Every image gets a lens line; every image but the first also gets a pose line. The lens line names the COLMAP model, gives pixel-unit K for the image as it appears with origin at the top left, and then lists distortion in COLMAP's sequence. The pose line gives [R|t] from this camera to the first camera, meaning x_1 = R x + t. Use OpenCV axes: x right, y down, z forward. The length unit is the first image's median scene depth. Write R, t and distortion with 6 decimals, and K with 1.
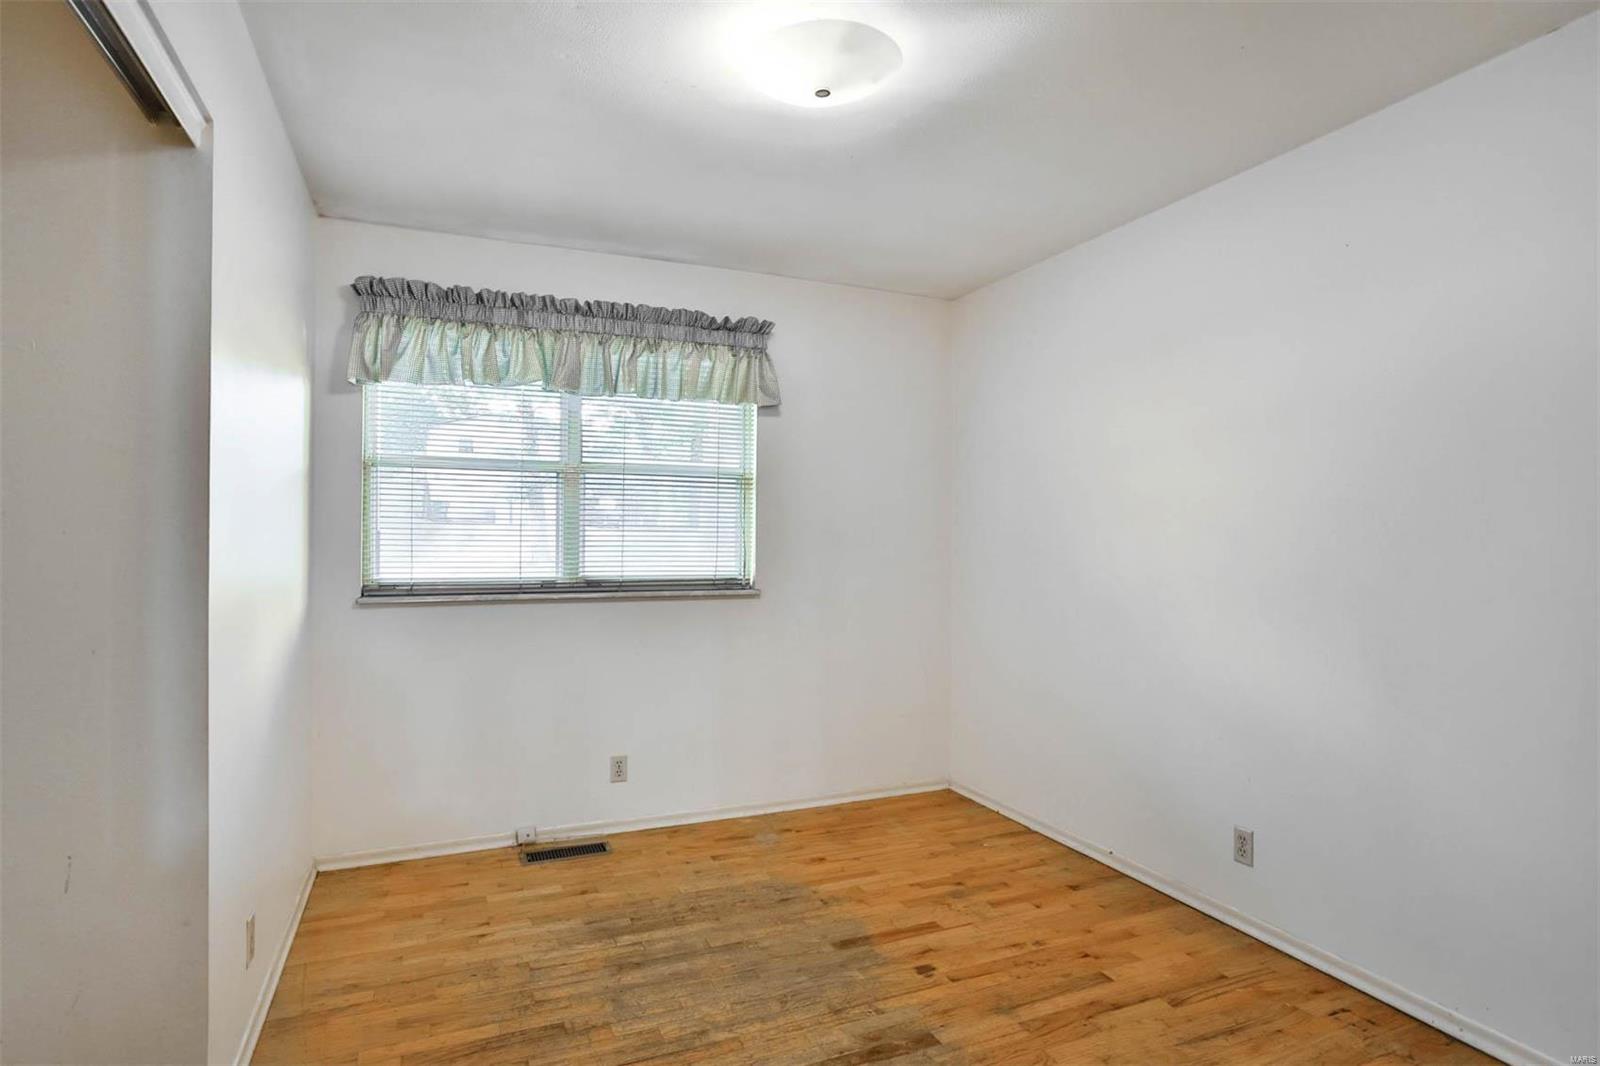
lens RADIAL K [[833.6, 0, 791.5], [0, 833.6, 537.6], [0, 0, 1]] dist [-0.027731, 0.000299]
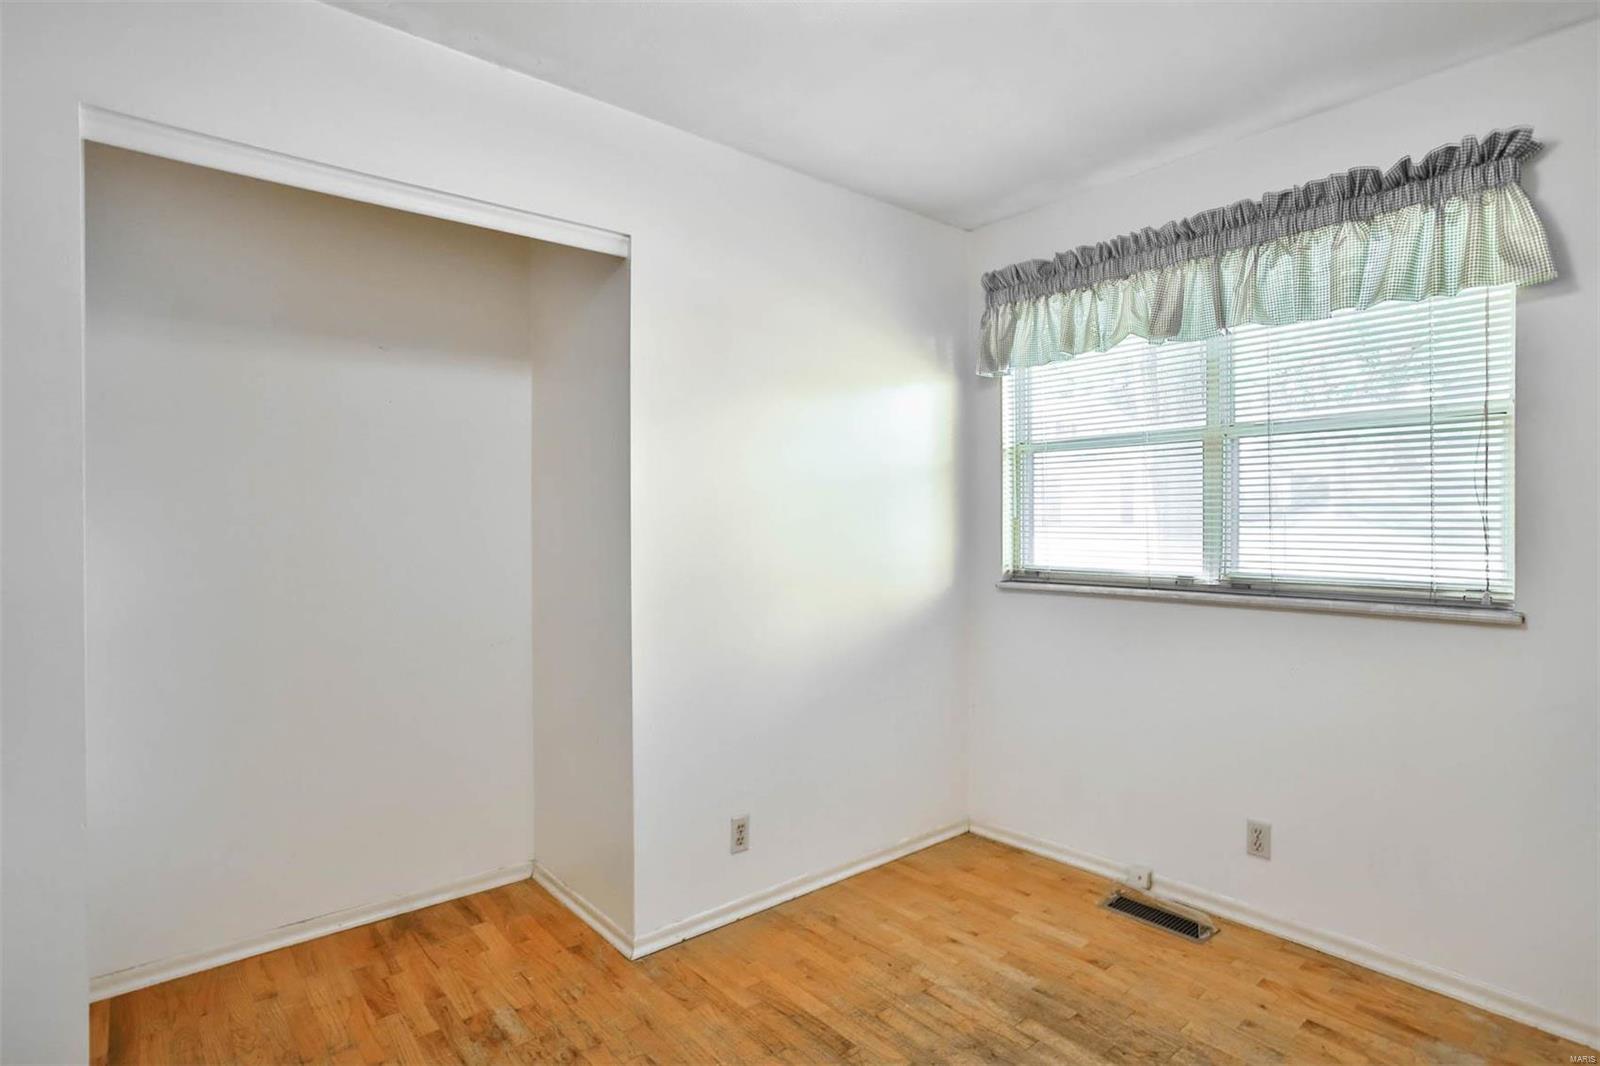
lens RADIAL K [[826.8, 0, 791.8], [0, 826.8, 529.5], [0, 0, 1]] dist [-0.058633, 0.031170]
pose [[0.297471, -0.000029, -0.954731, 0.377089], [0.002015, 0.999998, 0.000598, 0.004647], [0.954729, -0.002102, 0.297471, 0.435961]]
